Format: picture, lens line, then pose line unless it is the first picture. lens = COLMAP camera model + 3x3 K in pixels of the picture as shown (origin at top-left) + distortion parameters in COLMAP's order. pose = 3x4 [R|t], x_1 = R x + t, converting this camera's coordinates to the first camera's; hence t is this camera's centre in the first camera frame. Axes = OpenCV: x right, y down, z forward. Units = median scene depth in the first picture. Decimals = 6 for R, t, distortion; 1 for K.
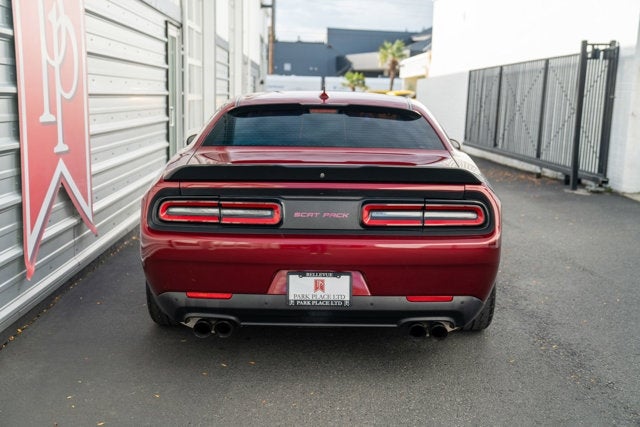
lens RADIAL K [[763.9, 0, 320.0], [0, 763.9, 213.5], [0, 0, 1]] dist [0.007715, 0.490293]
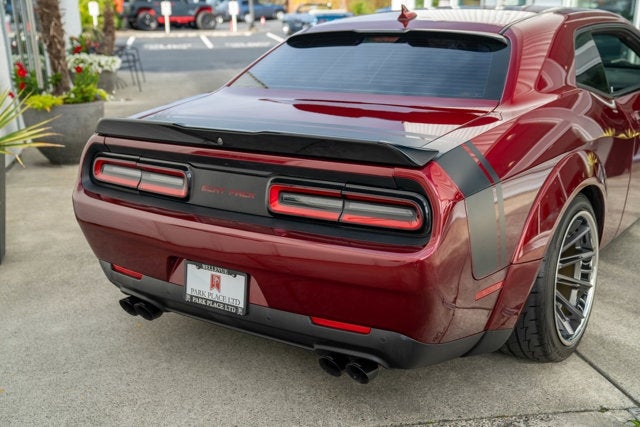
lens RADIAL K [[763.9, 0, 320.0], [0, 763.9, 213.5], [0, 0, 1]] dist [0.007715, 0.490293]
pose [[0.818165, 0.113197, -0.563730, 0.516152], [-0.039784, 0.989225, 0.140895, -0.089029], [0.573605, -0.092848, 0.813853, 0.432863]]
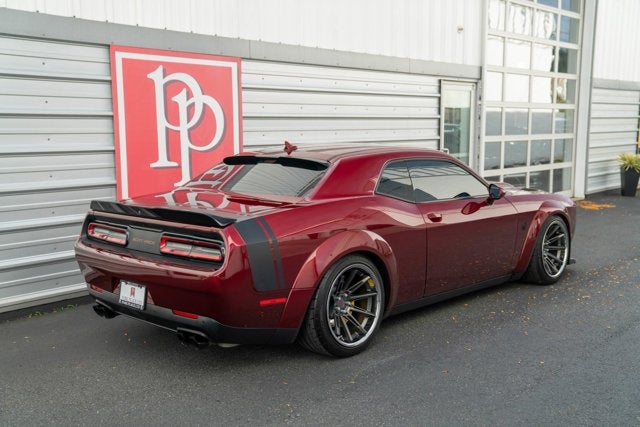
lens RADIAL K [[682.4, 0, 320.0], [0, 682.4, 213.5], [0, 0, 1]] dist [0.003298, 0.317483]
pose [[0.722962, 0.057108, -0.688524, 1.081875], [-0.078334, 0.996927, 0.000435, -0.073418], [0.686433, 0.053621, 0.725214, 0.328991]]
